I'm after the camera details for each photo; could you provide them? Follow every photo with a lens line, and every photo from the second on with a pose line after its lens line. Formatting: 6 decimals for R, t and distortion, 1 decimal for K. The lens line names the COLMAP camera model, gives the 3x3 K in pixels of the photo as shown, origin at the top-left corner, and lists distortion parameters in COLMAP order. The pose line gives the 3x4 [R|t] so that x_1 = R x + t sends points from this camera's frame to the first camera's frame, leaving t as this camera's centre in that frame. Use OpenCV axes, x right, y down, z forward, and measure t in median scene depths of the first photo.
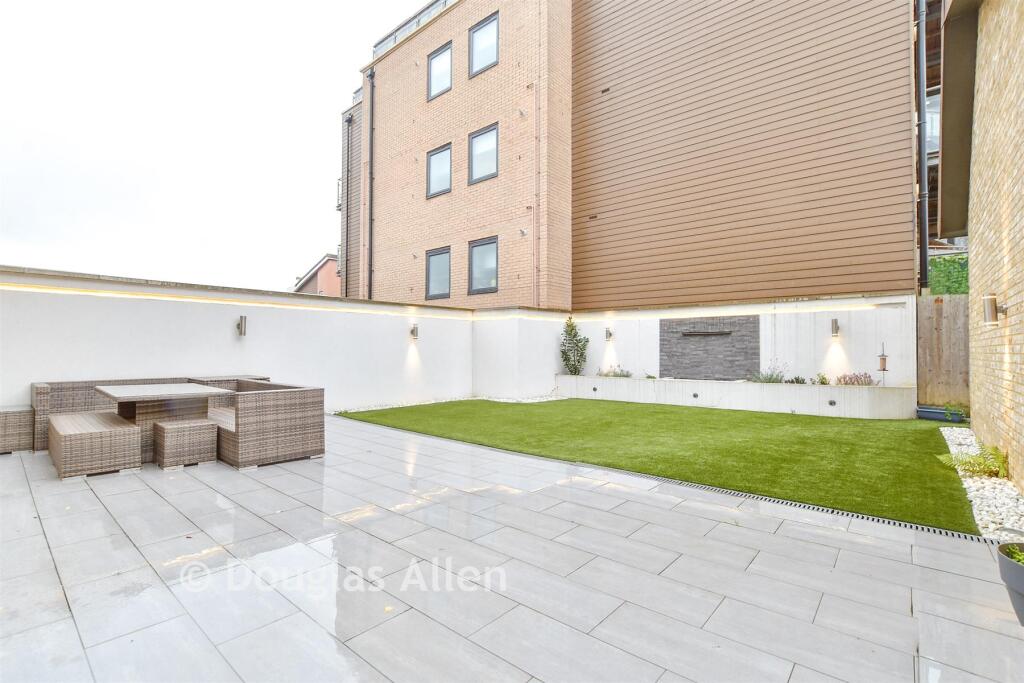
lens RADIAL K [[459.0, 0, 512.0], [0, 459.0, 341.5], [0, 0, 1]] dist [0.000186, 0.000020]
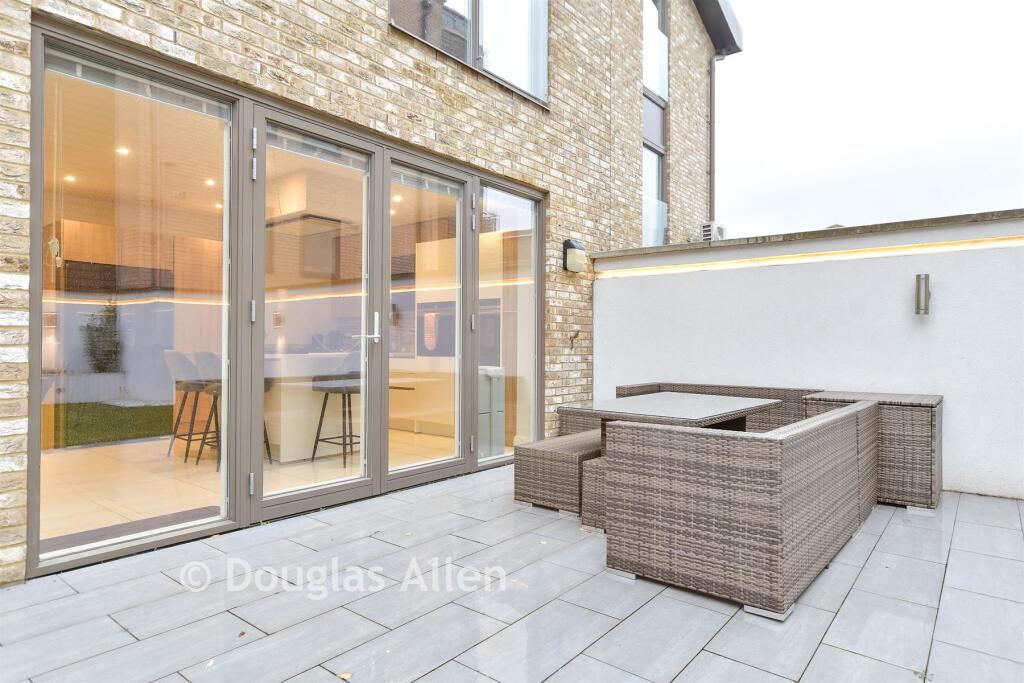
lens RADIAL K [[627.3, 0, 512.0], [0, 627.3, 341.5], [0, 0, 1]] dist [-0.002024, 0.000057]
pose [[0.016661, -0.010690, -0.999804, 0.109946], [0.014110, 0.999846, -0.010455, 0.024116], [0.999762, -0.013933, 0.016809, 0.809506]]
